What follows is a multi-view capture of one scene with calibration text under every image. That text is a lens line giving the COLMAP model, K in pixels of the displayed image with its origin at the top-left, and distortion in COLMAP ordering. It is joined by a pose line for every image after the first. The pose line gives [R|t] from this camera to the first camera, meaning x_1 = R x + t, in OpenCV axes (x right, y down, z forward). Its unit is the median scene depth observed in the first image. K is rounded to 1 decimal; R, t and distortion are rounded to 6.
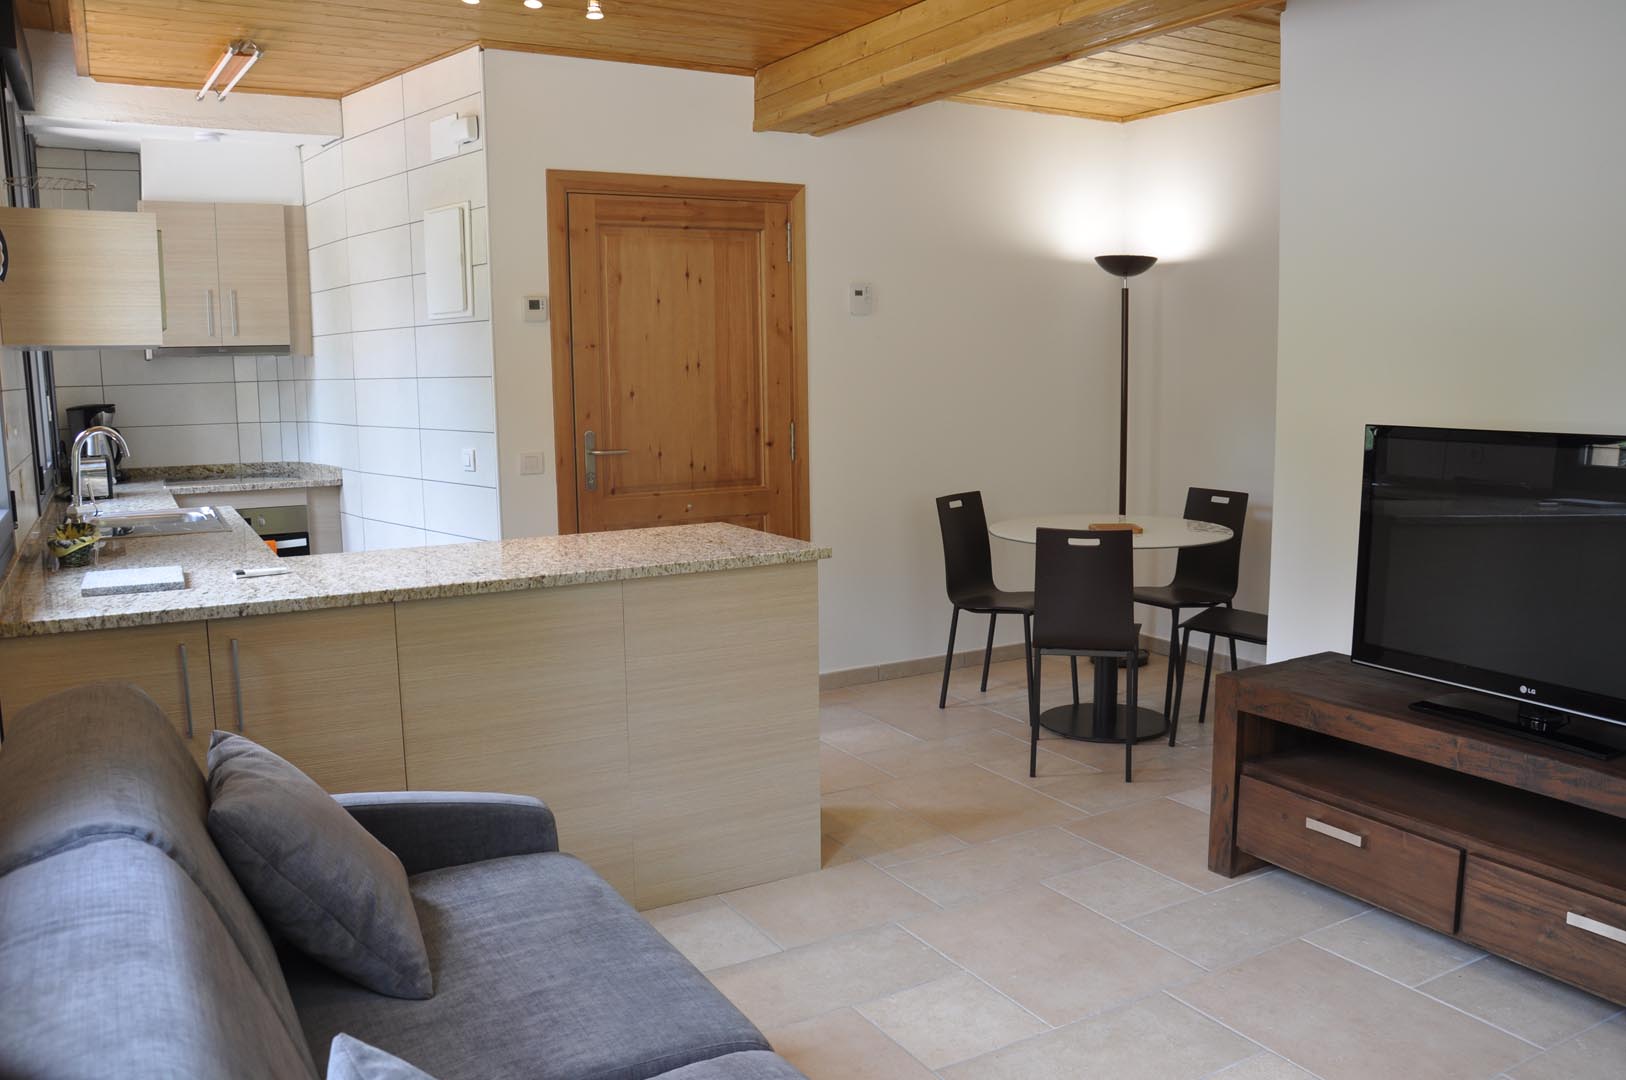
lens RADIAL K [[1271.8, 0, 812.0], [0, 1271.8, 545.6], [0, 0, 1]] dist [-0.146893, 0.096677]
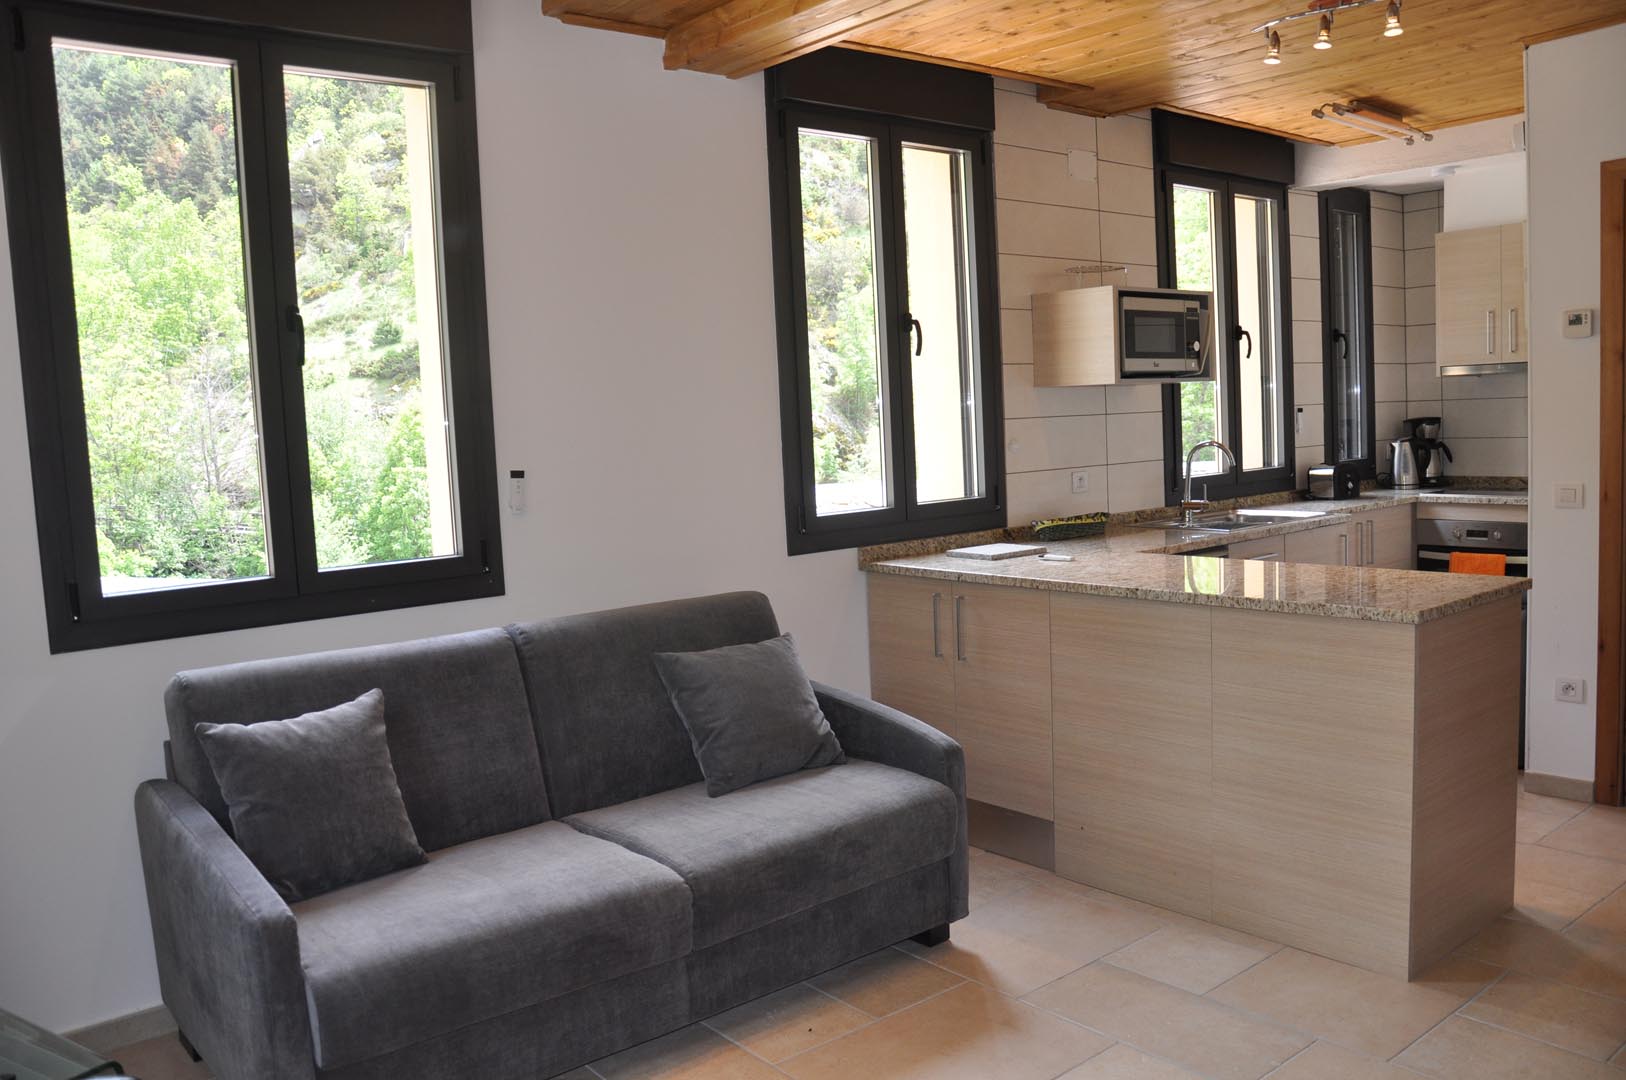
lens RADIAL K [[1271.8, 0, 811.7], [0, 1271.8, 545.1], [0, 0, 1]] dist [-0.146893, 0.096677]
pose [[0.165194, 0.102874, -0.980881, 0.717028], [-0.095203, 0.991564, 0.087961, -0.073095], [0.981655, 0.078852, 0.173595, 0.423076]]
